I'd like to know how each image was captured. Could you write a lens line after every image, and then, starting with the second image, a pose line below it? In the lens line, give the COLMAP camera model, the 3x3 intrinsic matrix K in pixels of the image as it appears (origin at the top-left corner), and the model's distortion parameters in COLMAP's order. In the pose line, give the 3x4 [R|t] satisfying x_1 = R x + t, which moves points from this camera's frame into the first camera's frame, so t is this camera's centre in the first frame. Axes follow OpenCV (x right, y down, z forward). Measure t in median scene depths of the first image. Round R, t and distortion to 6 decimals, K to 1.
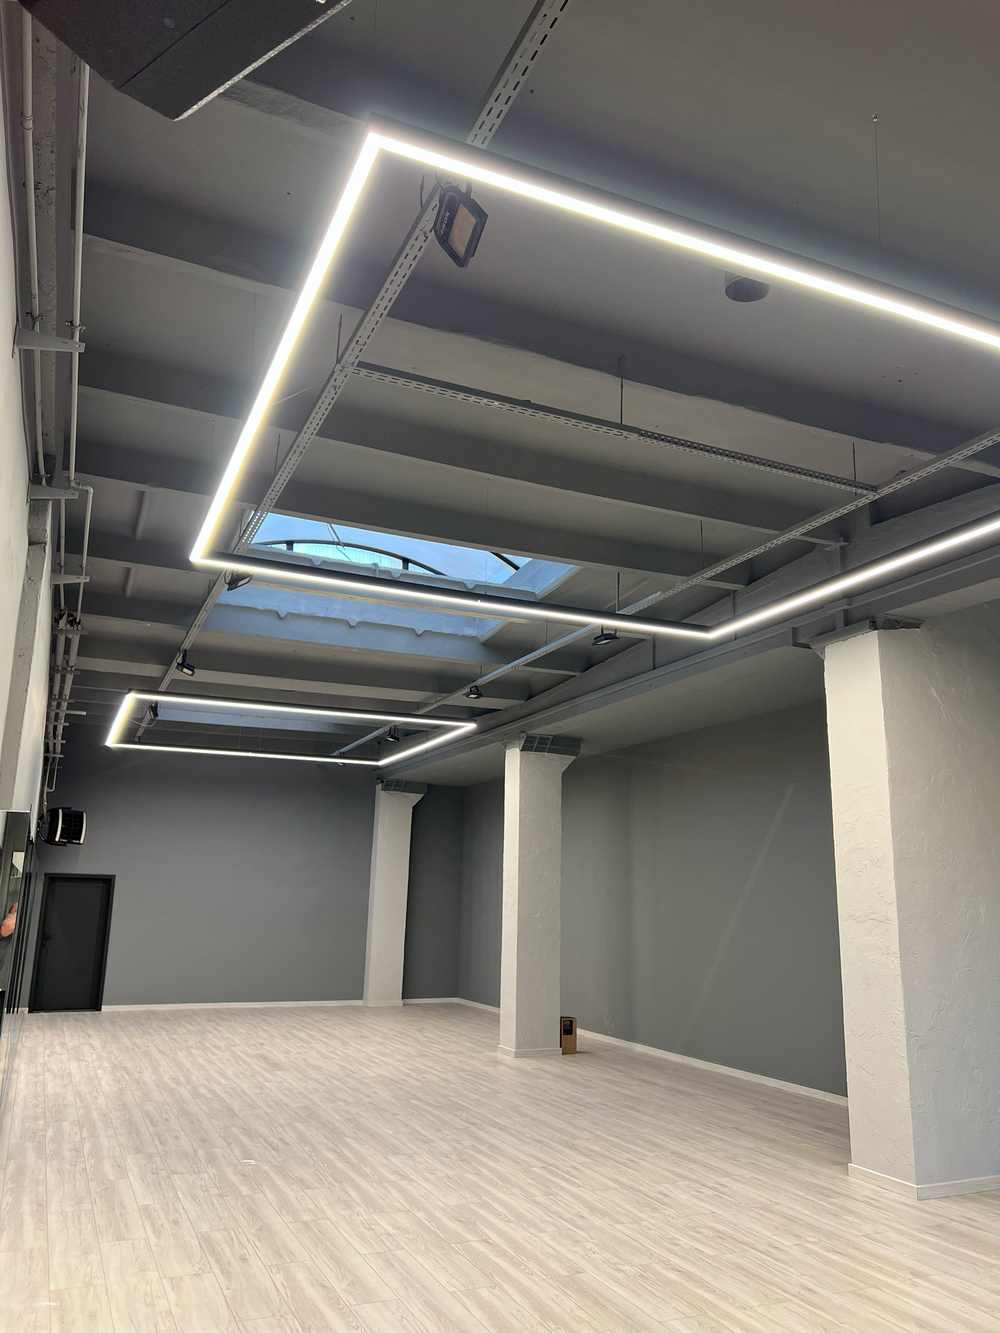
lens RADIAL K [[999.5, 0, 497.3], [0, 999.5, 667.5], [0, 0, 1]] dist [0.045824, -0.051403]
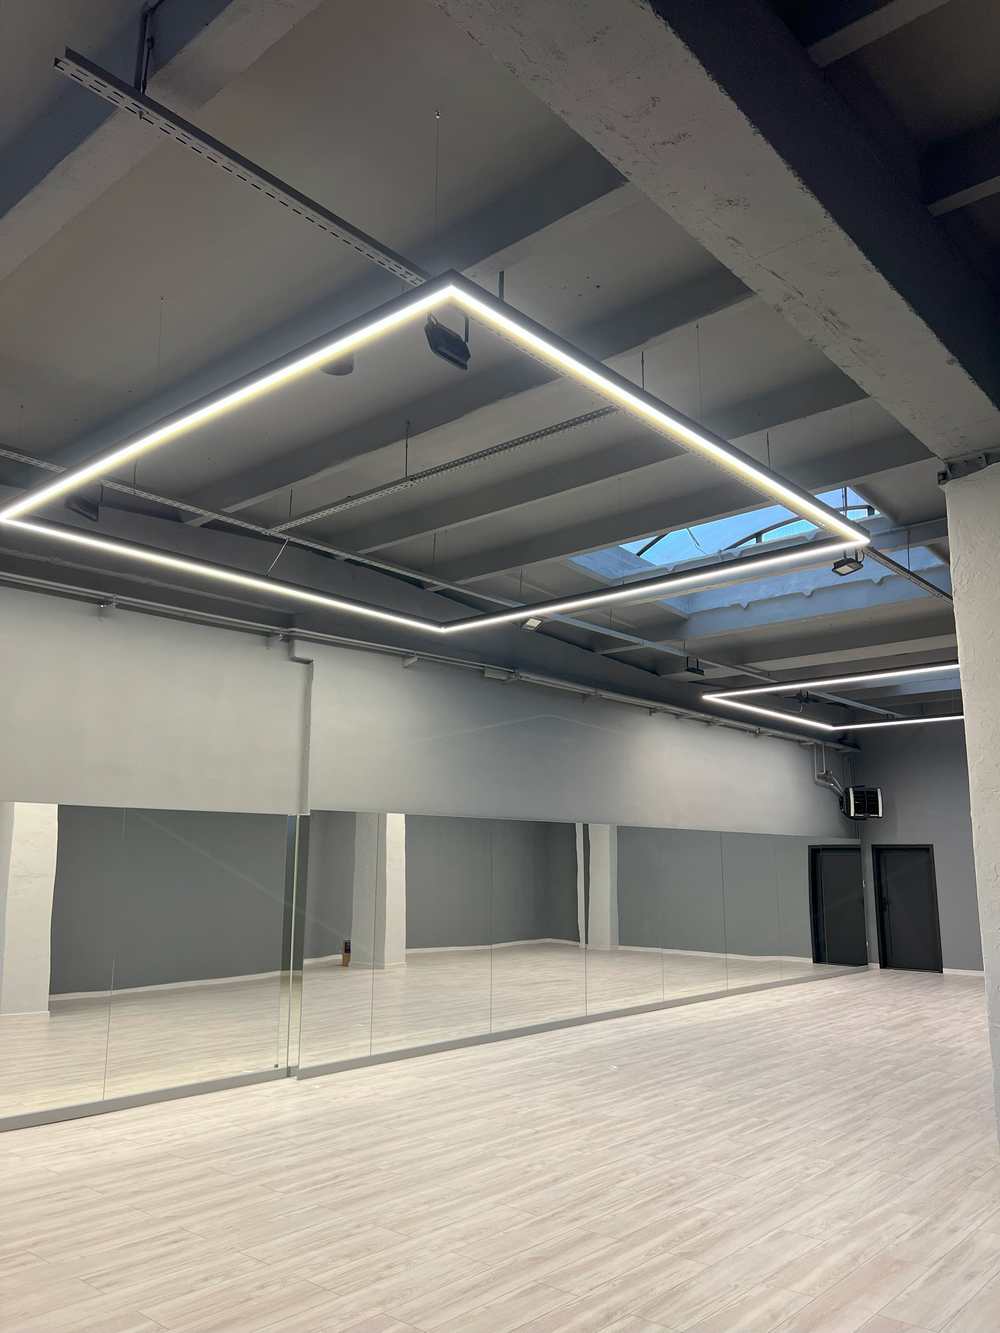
lens RADIAL K [[999.5, 0, 501.1], [0, 999.5, 667.1], [0, 0, 1]] dist [0.045824, -0.051403]
pose [[0.419085, -0.193744, -0.887035, 1.174944], [0.213886, 0.970540, -0.110931, 0.143131], [0.882395, -0.143235, 0.448177, 0.487612]]
